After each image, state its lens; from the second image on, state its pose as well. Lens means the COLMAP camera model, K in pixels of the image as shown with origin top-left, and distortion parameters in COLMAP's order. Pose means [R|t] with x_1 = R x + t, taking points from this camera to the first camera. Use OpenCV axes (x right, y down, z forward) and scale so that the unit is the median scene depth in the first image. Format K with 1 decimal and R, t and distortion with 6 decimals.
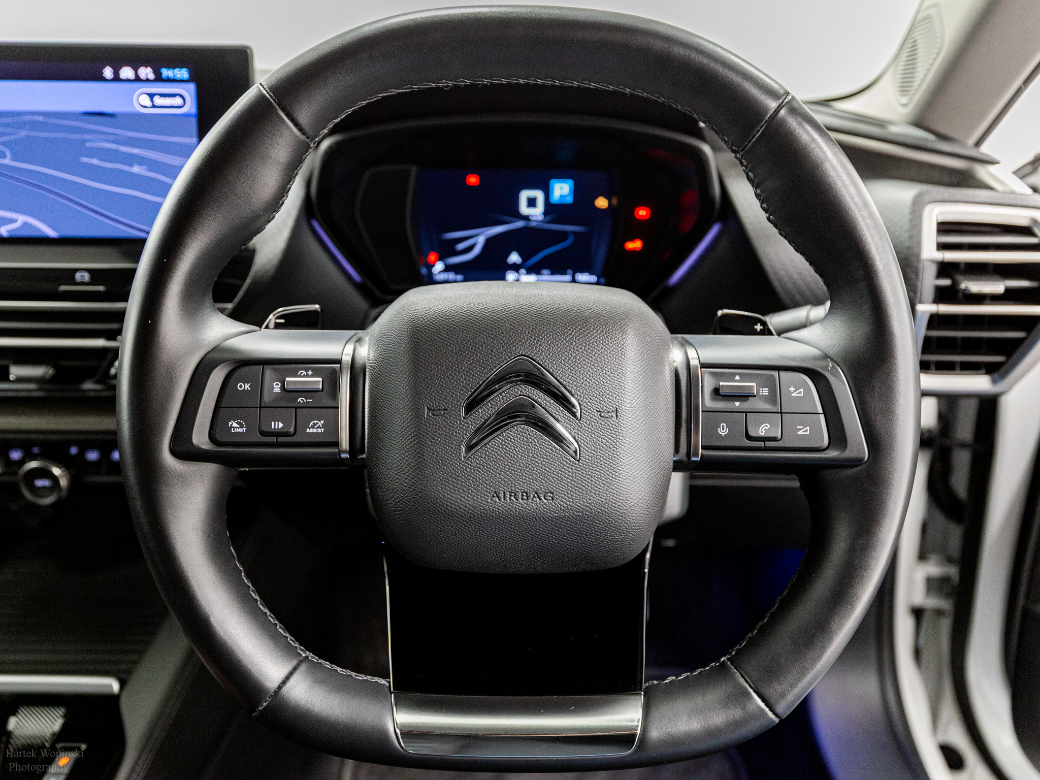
lens RADIAL K [[830.8, 0, 520.0], [0, 830.8, 390.0], [0, 0, 1]] dist [-0.006824, -0.001203]
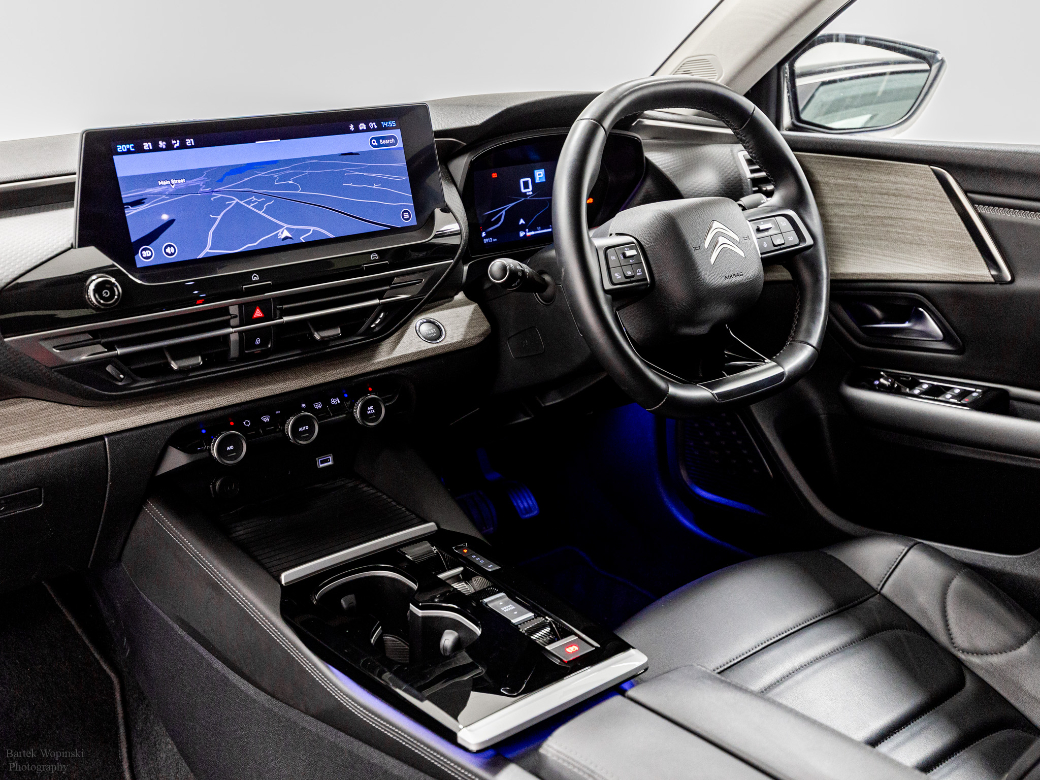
lens RADIAL K [[1135.9, 0, 520.0], [0, 1135.9, 390.0], [0, 0, 1]] dist [0.017165, 0.000111]
pose [[0.787541, -0.226172, 0.573258, -2.159018], [0.281883, 0.959409, -0.008727, 0.265736], [-0.548015, 0.168465, 0.819328, -1.132524]]
